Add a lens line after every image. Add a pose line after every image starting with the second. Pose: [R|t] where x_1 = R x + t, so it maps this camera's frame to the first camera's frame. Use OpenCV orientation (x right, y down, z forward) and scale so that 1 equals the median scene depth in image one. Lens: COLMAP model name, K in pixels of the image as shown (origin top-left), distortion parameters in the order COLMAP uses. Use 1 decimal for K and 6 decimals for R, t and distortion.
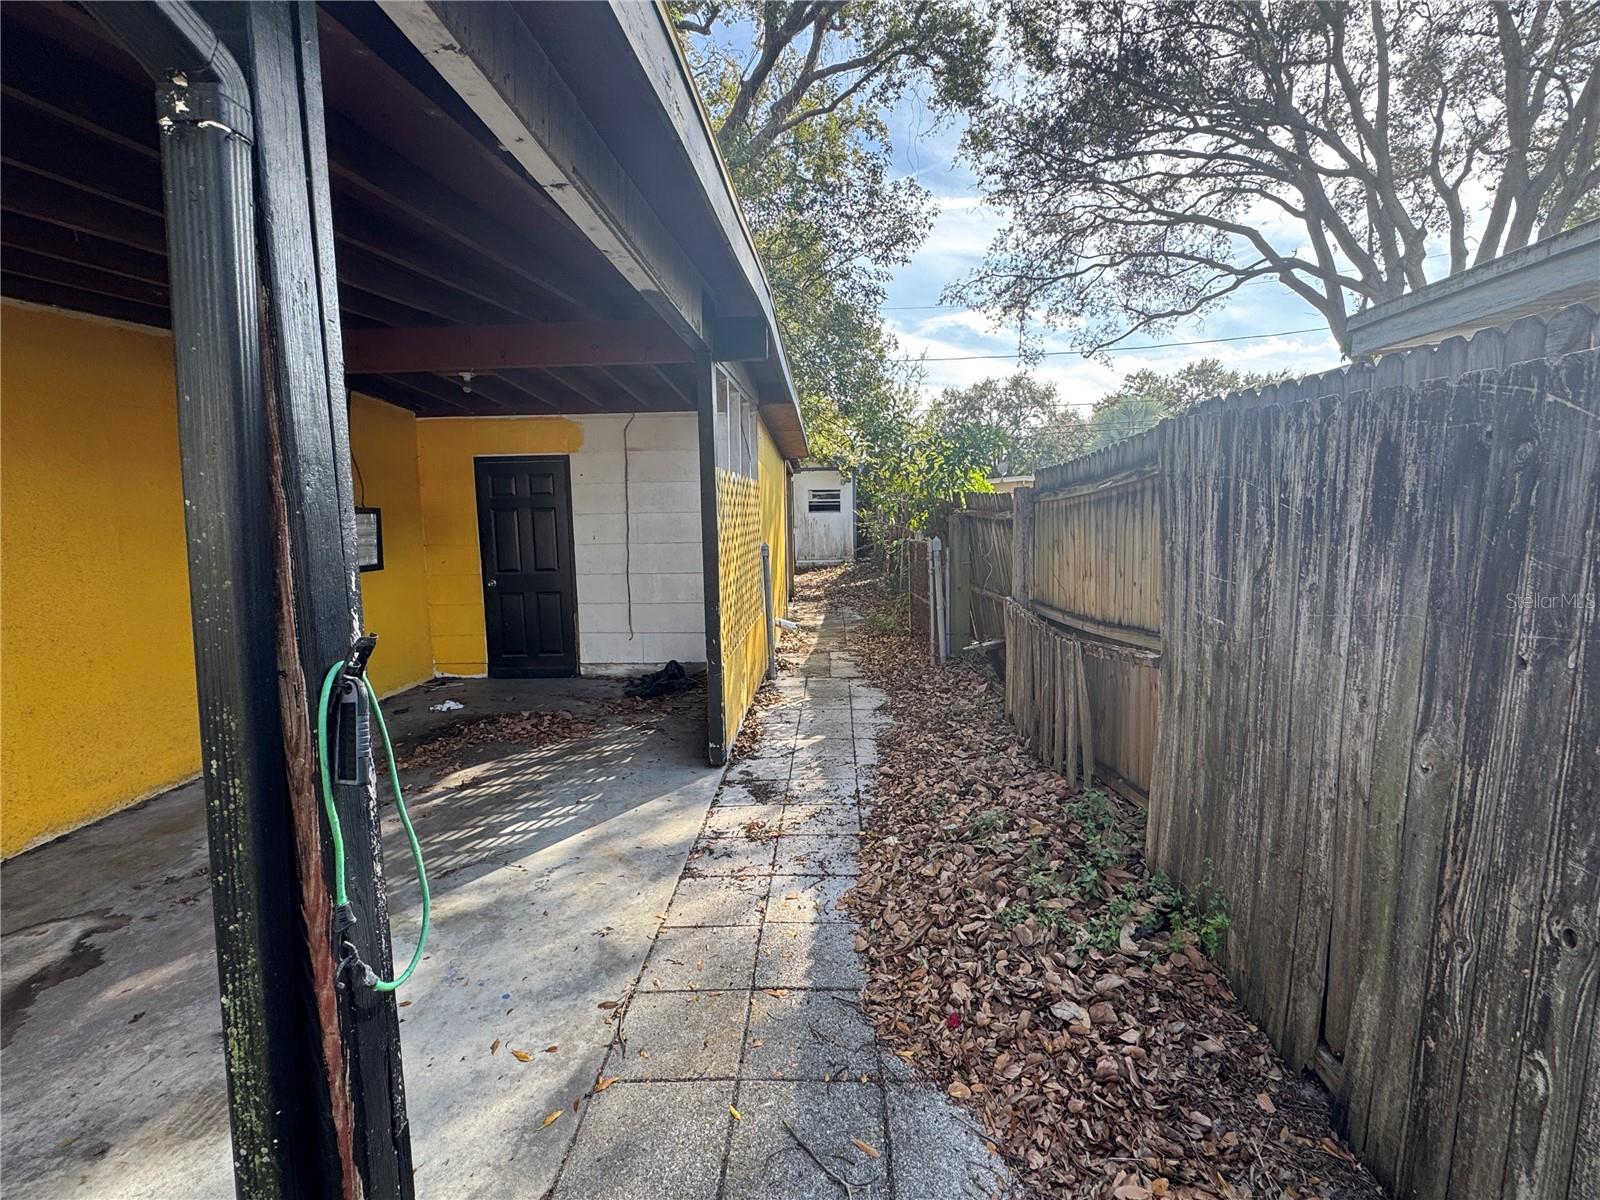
lens RADIAL K [[765.5, 0, 798.2], [0, 765.5, 604.2], [0, 0, 1]] dist [0.002843, -0.001135]
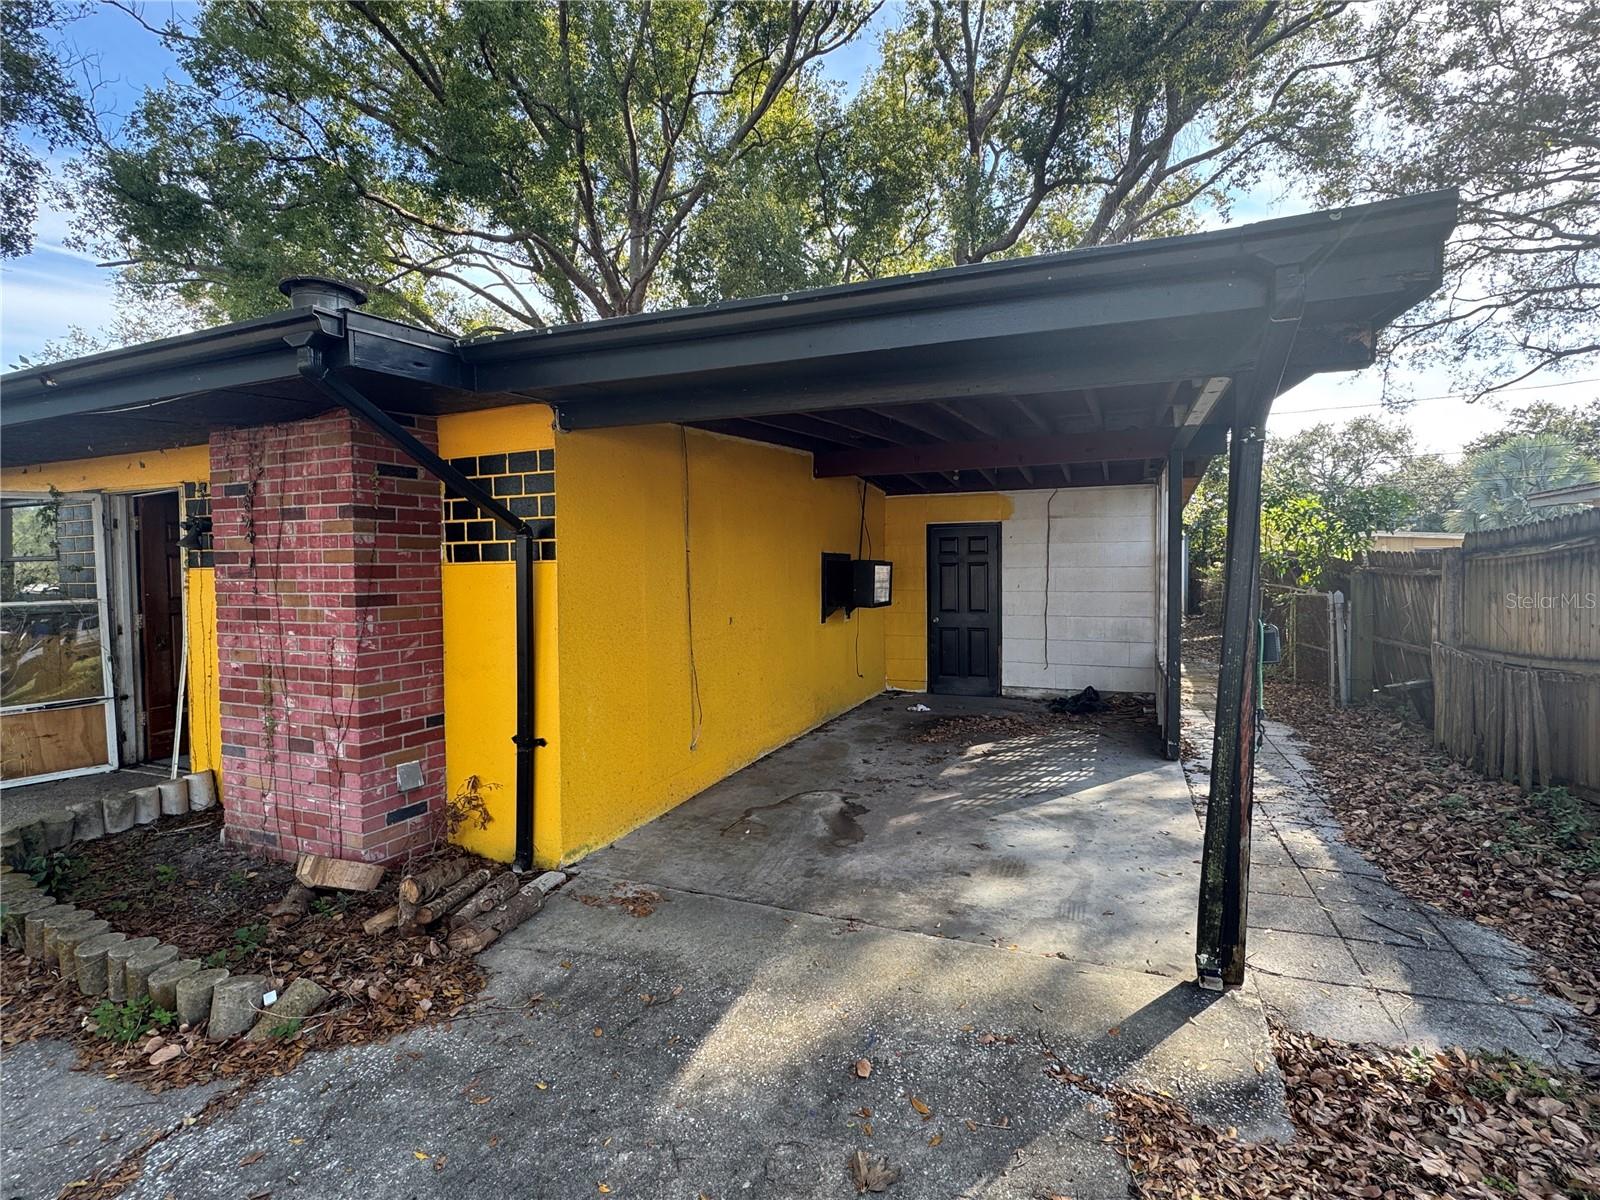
lens RADIAL K [[765.5, 0, 801.8], [0, 765.5, 599.8], [0, 0, 1]] dist [0.002843, -0.001135]
pose [[0.941483, 0.022788, -0.336290, -0.100421], [-0.048869, 0.996399, -0.069295, 0.022898], [0.333500, 0.081674, 0.939206, -0.172134]]
